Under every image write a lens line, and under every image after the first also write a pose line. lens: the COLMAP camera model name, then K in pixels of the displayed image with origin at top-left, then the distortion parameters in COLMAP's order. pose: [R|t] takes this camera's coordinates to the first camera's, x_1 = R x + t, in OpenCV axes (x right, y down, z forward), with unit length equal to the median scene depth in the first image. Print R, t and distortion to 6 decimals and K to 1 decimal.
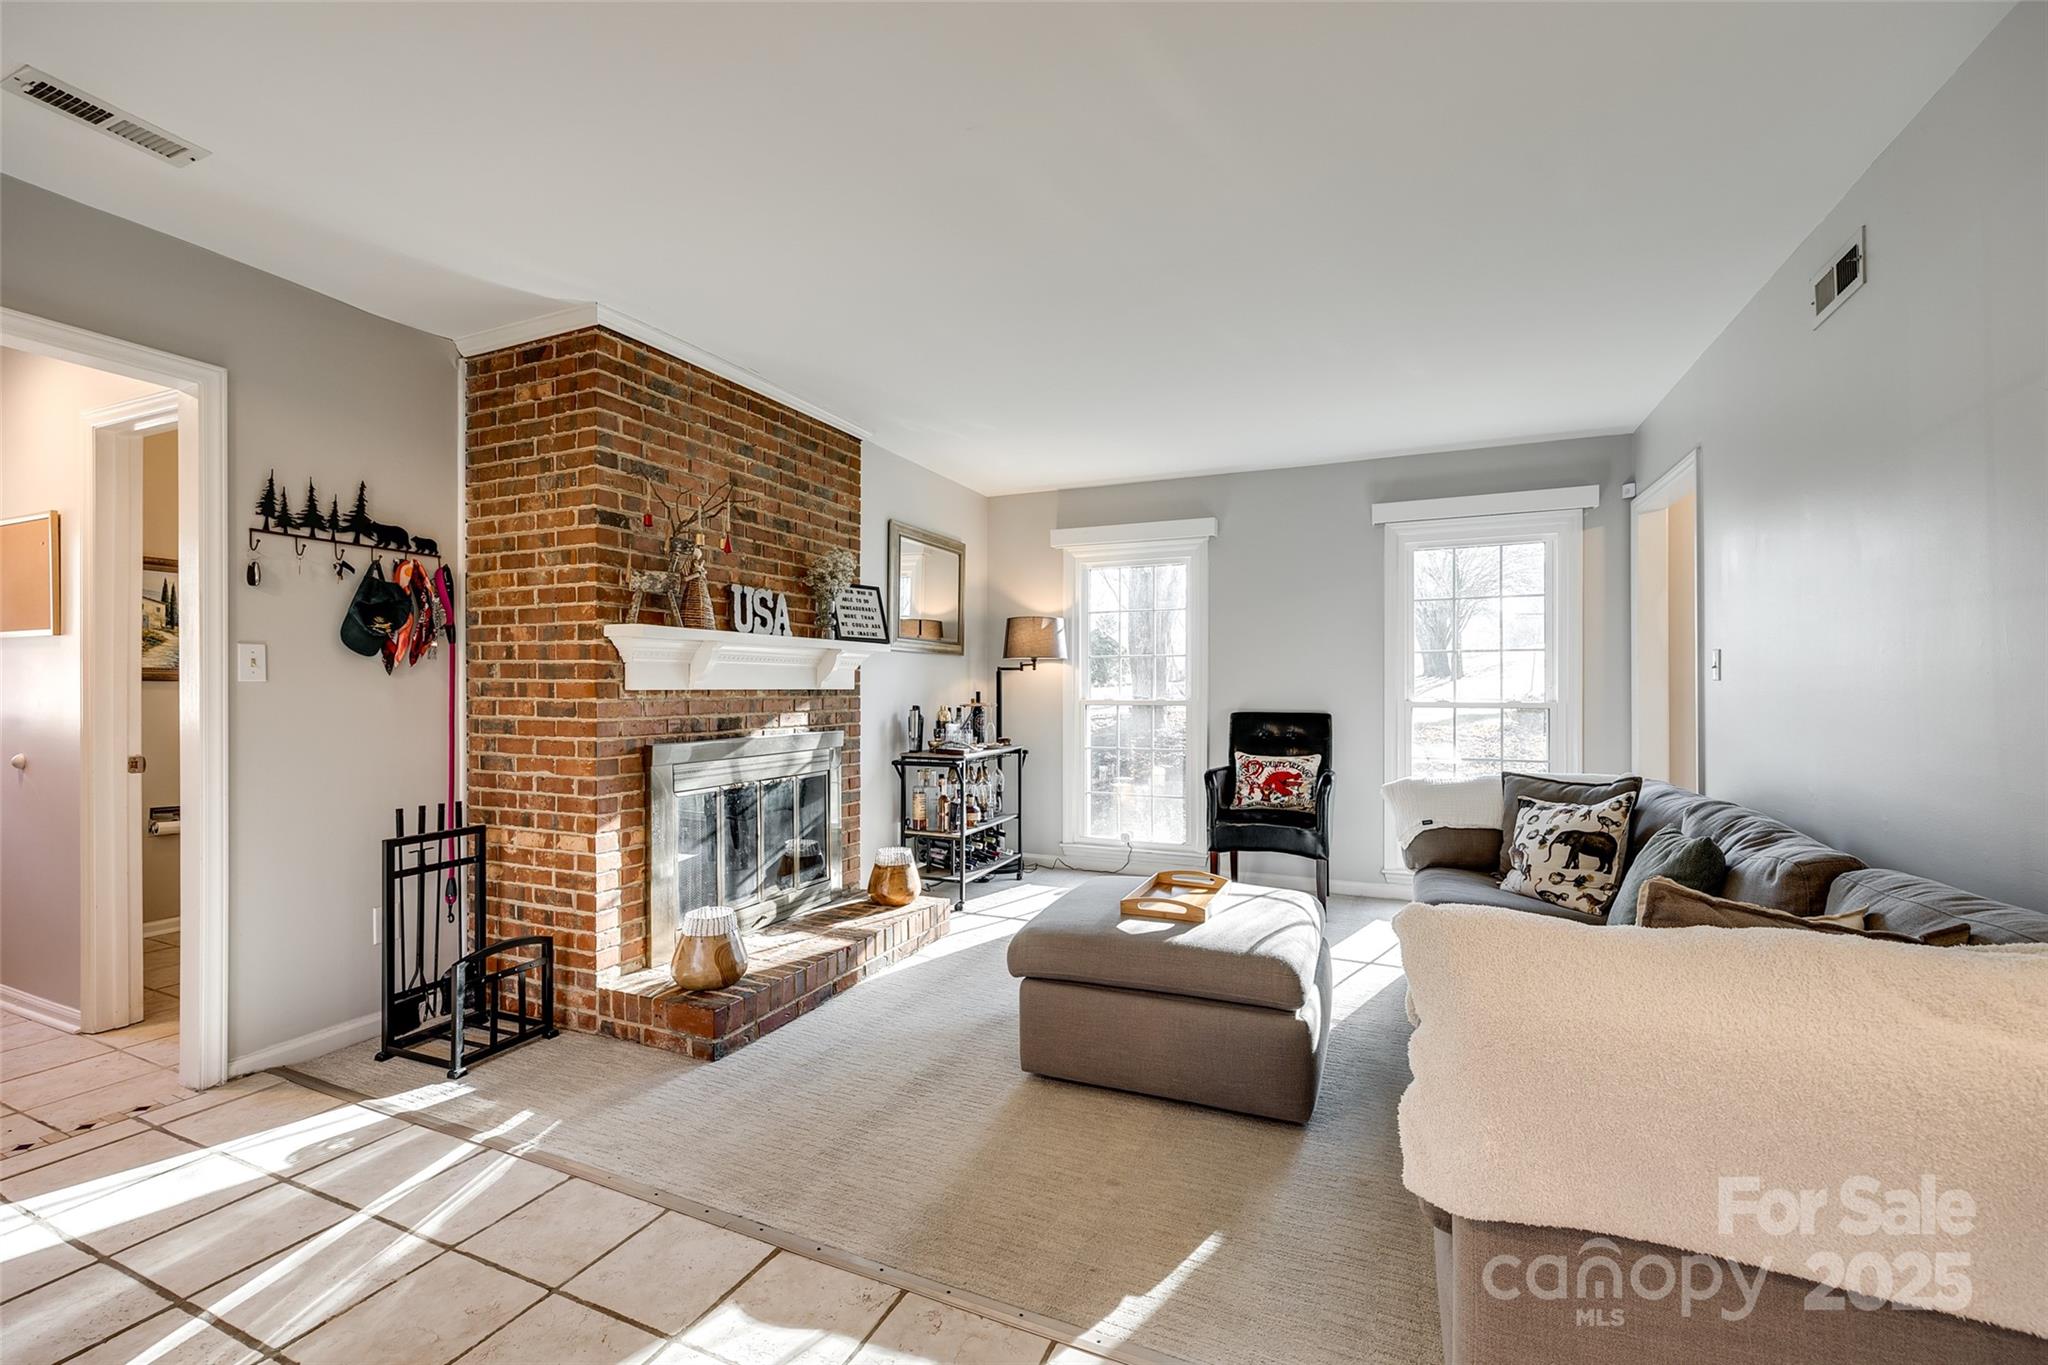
lens RADIAL K [[856.9, 0, 1025.8], [0, 856.9, 681.5], [0, 0, 1]] dist [-0.002961, 0.000023]
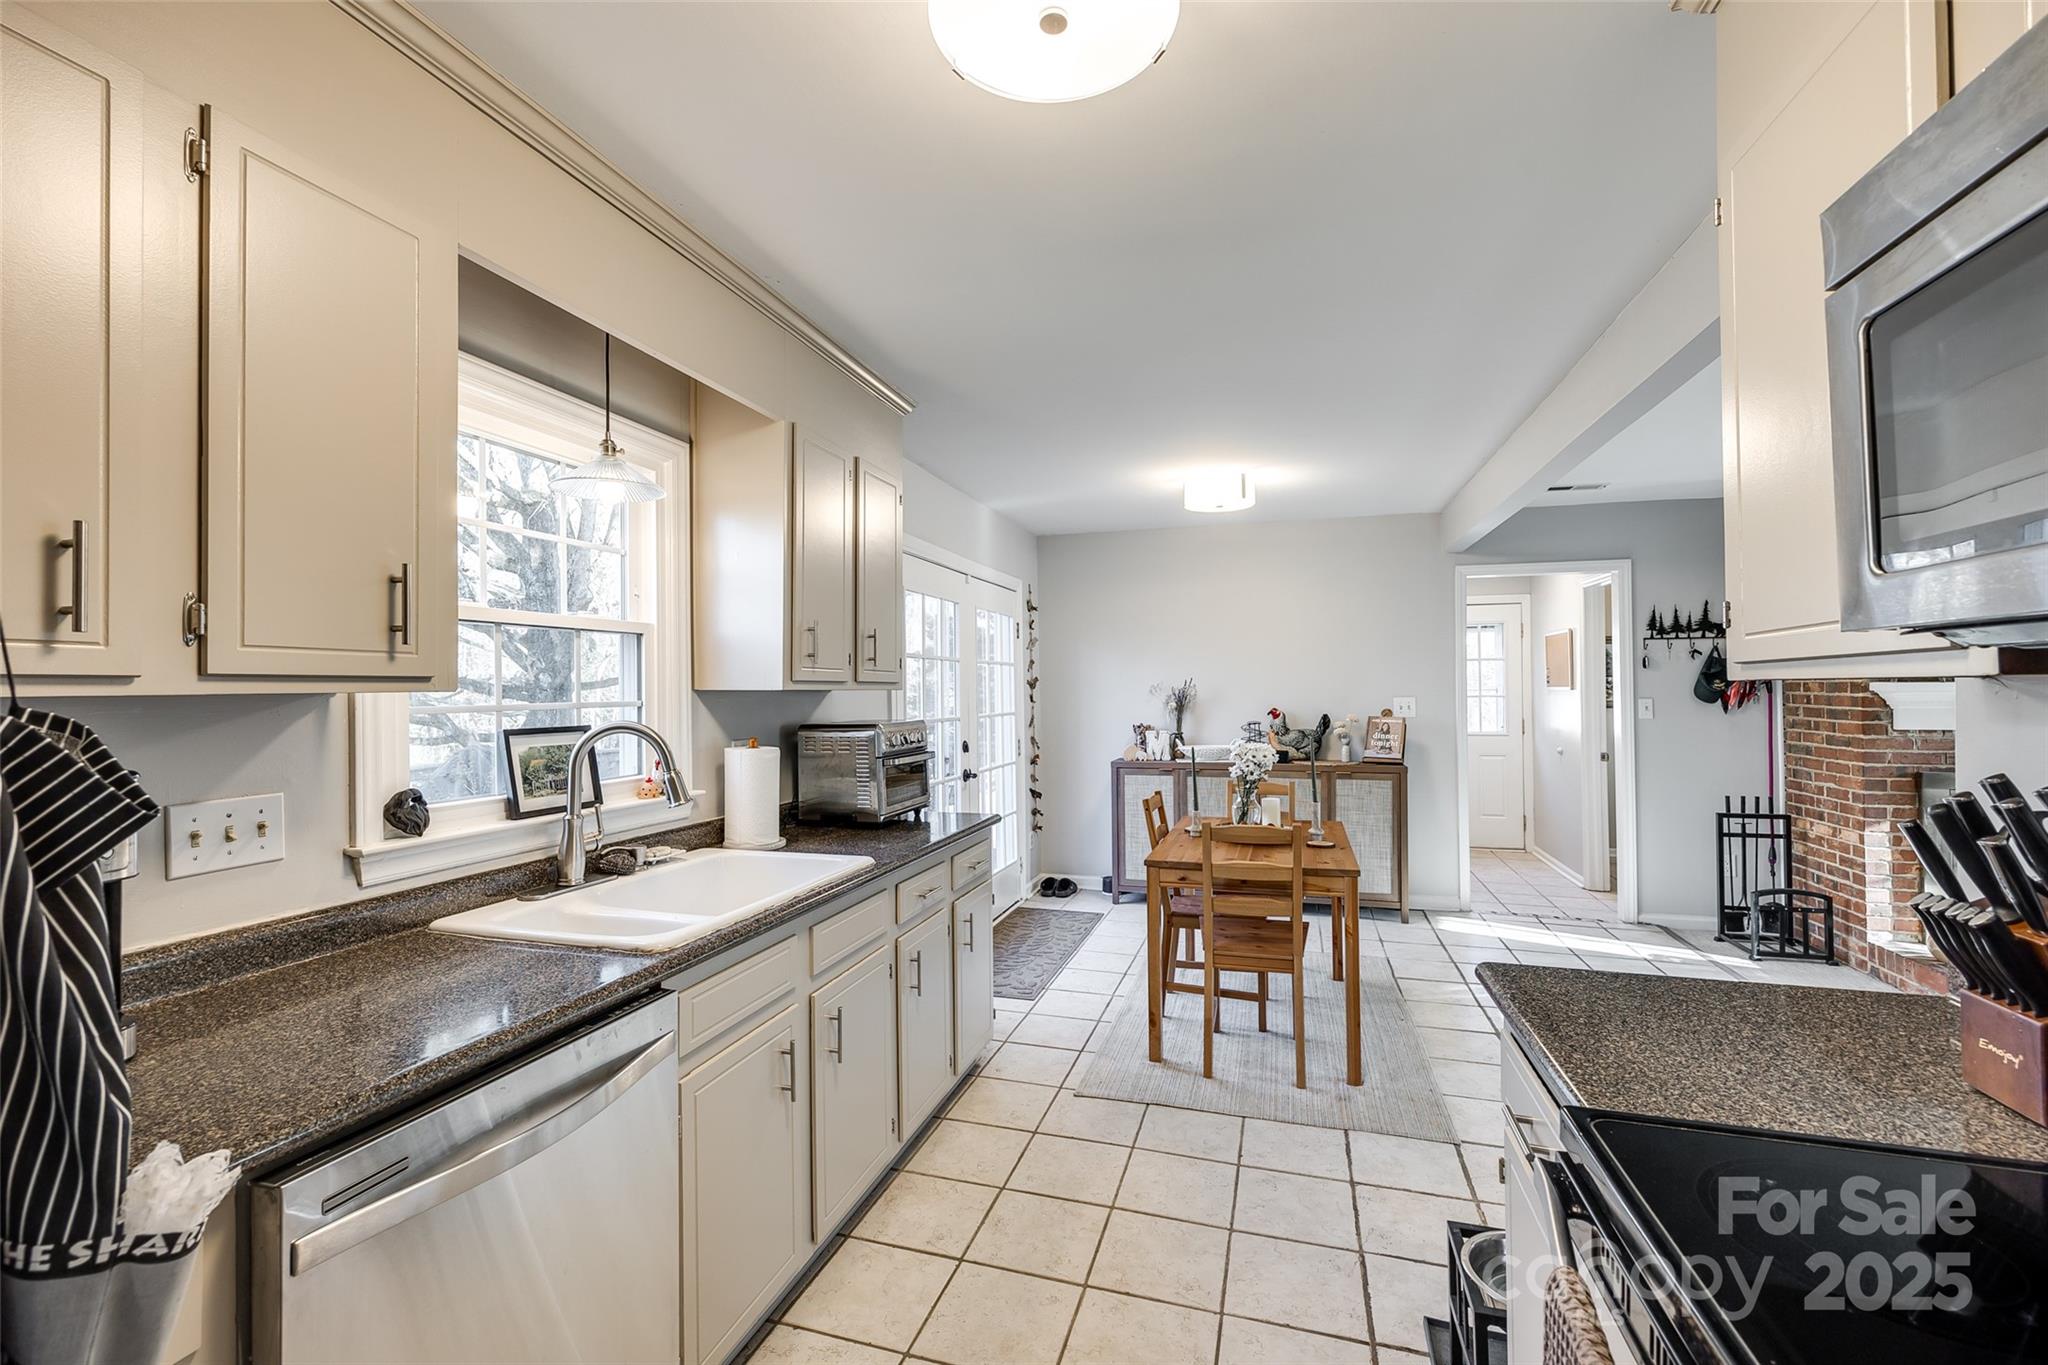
lens RADIAL K [[856.9, 0, 1015.1], [0, 856.9, 682.7], [0, 0, 1]] dist [-0.002961, 0.000023]
pose [[0.109173, -0.008754, -0.993984, 0.727262], [0.014767, 0.999865, -0.007184, -0.075365], [0.993913, -0.013894, 0.109288, -0.525916]]
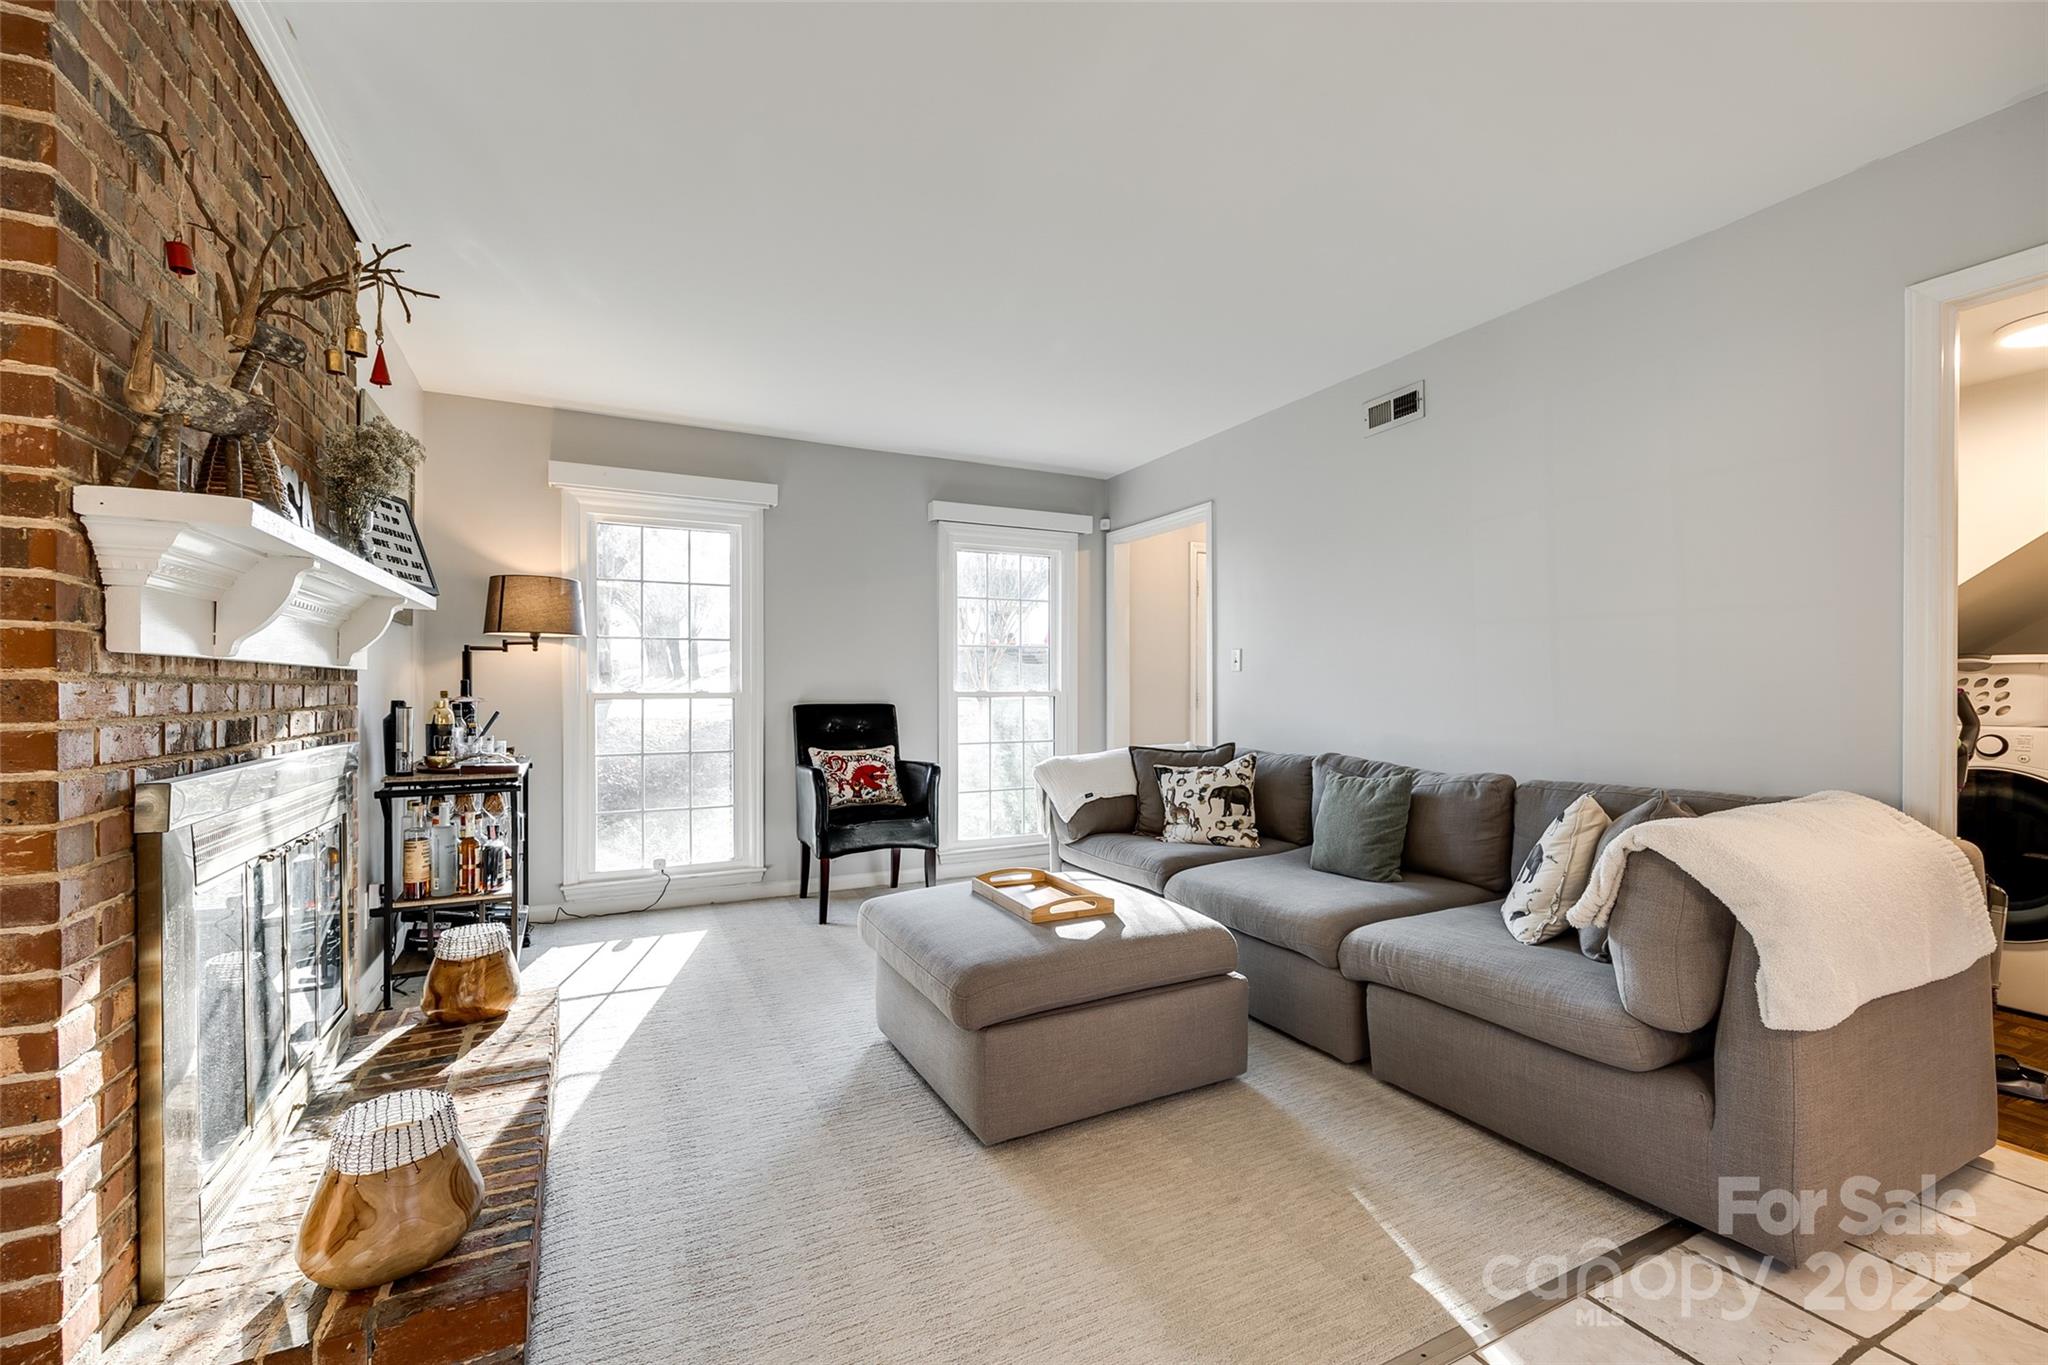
lens RADIAL K [[856.9, 0, 1030.2], [0, 856.9, 690.7], [0, 0, 1]] dist [-0.002961, 0.000023]
pose [[0.633212, -0.002193, 0.773976, -0.511190], [-0.004283, 0.999971, 0.006338, 0.024497], [-0.773967, -0.007329, 0.633184, 0.406015]]
